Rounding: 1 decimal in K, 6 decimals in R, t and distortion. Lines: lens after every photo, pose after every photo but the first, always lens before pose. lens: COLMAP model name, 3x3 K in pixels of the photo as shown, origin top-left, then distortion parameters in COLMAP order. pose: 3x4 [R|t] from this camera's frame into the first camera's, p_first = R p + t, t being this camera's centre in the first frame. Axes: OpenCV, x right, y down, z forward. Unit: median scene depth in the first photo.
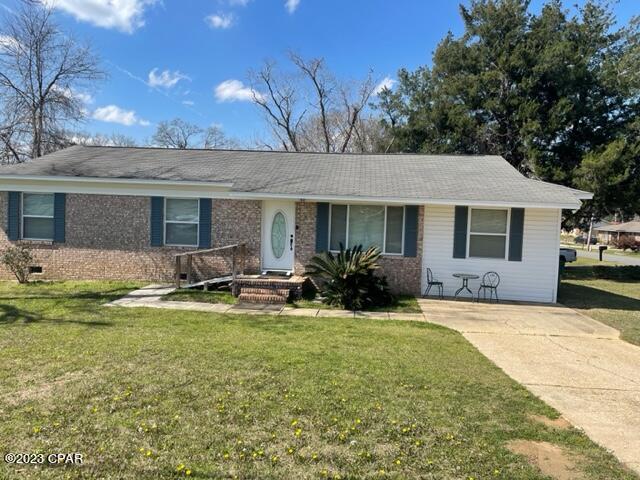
lens RADIAL K [[485.6, 0, 320.2], [0, 485.6, 232.9], [0, 0, 1]] dist [0.069300, -0.077749]
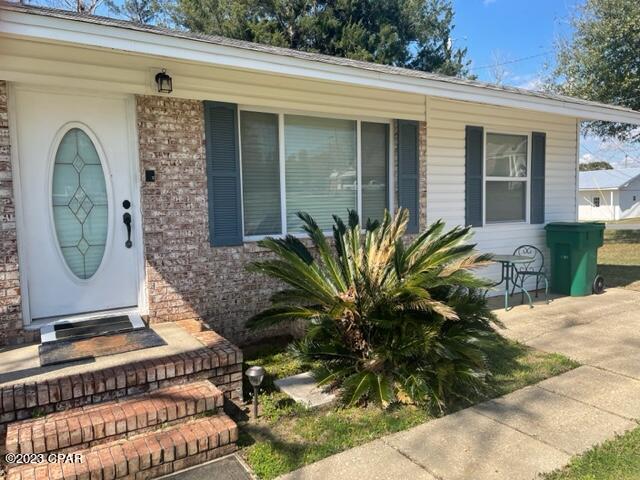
lens RADIAL K [[485.6, 0, 320.2], [0, 485.6, 232.9], [0, 0, 1]] dist [0.069300, -0.077749]
pose [[0.794209, -0.090000, 0.600943, -0.155932], [0.074139, 0.995934, 0.051173, 0.018455], [-0.603105, 0.003911, 0.797652, 0.662783]]
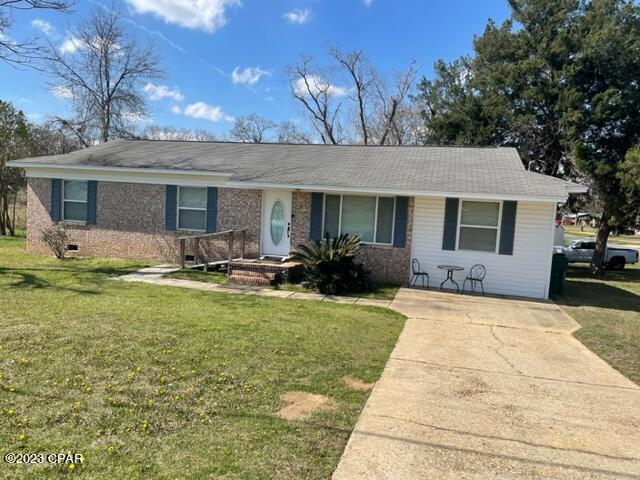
lens RADIAL K [[487.4, 0, 320.0], [0, 487.4, 240.0], [0, 0, 1]] dist [0.037895, -0.007140]
pose [[0.985369, 0.031509, -0.167498, 0.186797], [-0.027250, 0.999246, 0.027664, 0.010312], [0.168243, -0.022695, 0.985484, -0.031323]]
